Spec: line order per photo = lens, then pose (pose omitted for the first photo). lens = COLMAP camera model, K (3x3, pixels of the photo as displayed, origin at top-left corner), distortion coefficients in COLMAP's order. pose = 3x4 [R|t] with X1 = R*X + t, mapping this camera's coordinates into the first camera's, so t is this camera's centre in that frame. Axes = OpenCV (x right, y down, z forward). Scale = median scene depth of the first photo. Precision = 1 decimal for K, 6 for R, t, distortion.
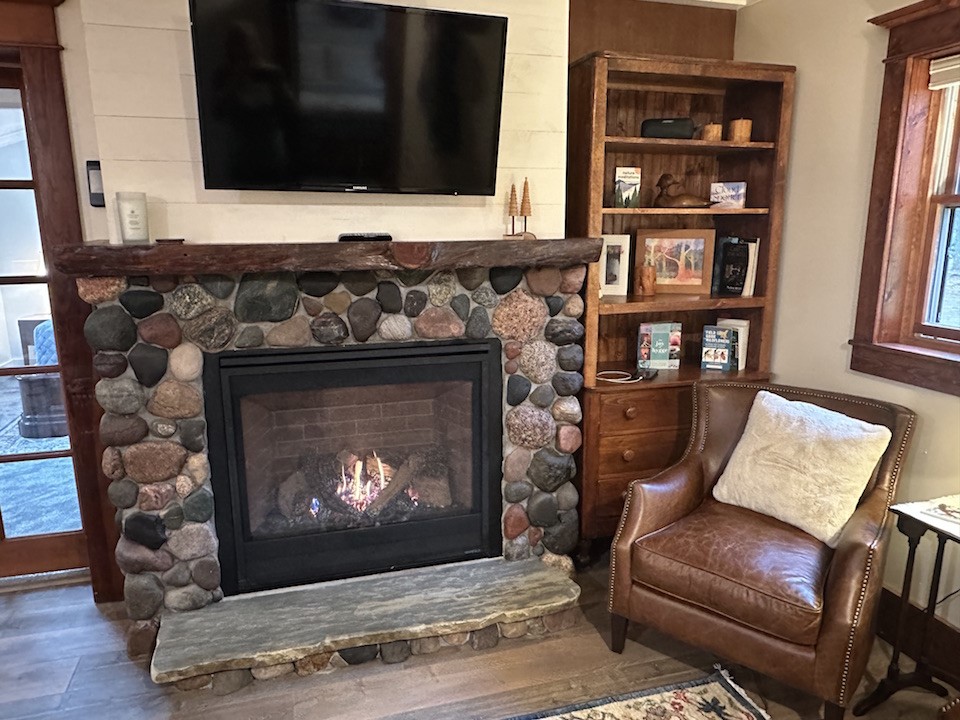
lens RADIAL K [[678.9, 0, 476.6], [0, 678.9, 367.6], [0, 0, 1]] dist [-0.002121, 0.010265]
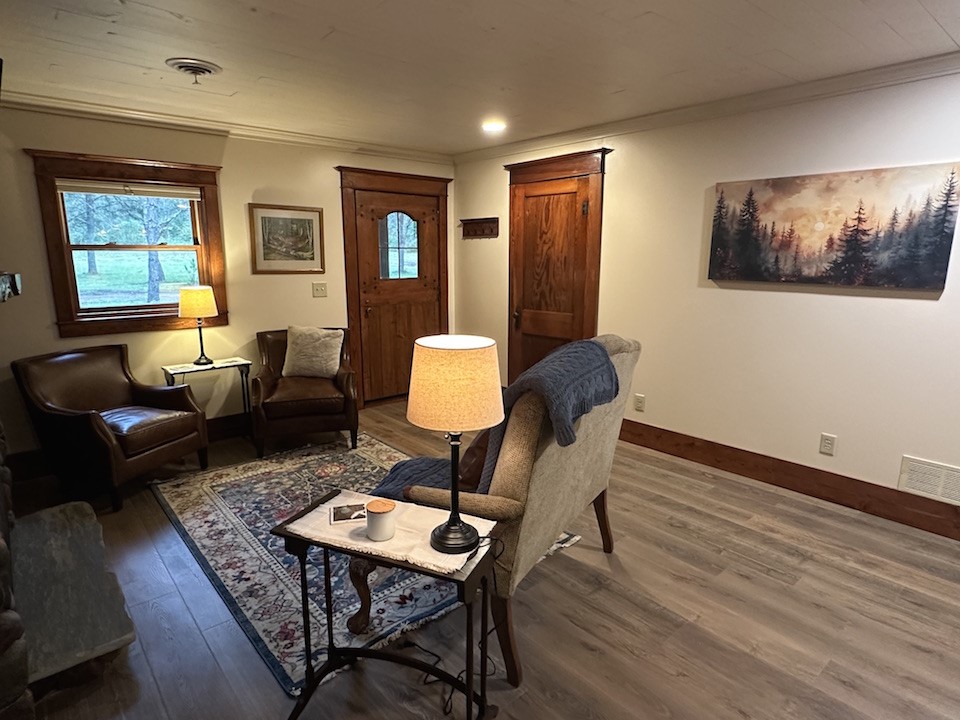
lens RADIAL K [[544.2, 0, 480.7], [0, 544.2, 360.9], [0, 0, 1]] dist [-0.001363, -0.000712]
pose [[-0.417057, -0.171027, 0.892644, -1.304918], [0.190087, 0.944002, 0.269679, -0.125731], [-0.888781, 0.282151, -0.361192, 0.577028]]
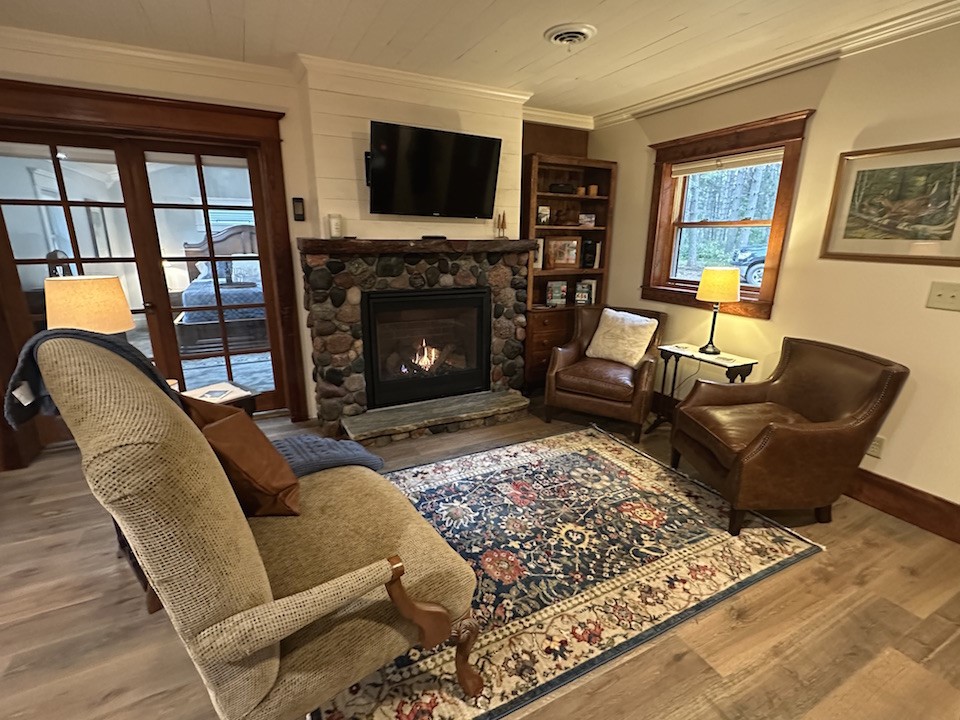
lens RADIAL K [[445.3, 0, 476.4], [0, 445.3, 359.4], [0, 0, 1]] dist [-0.008123, 0.000058]
pose [[0.984682, -0.034592, 0.170895, -0.276981], [0.024613, 0.997885, 0.060172, 0.108786], [-0.172615, -0.055044, 0.983450, -0.416804]]
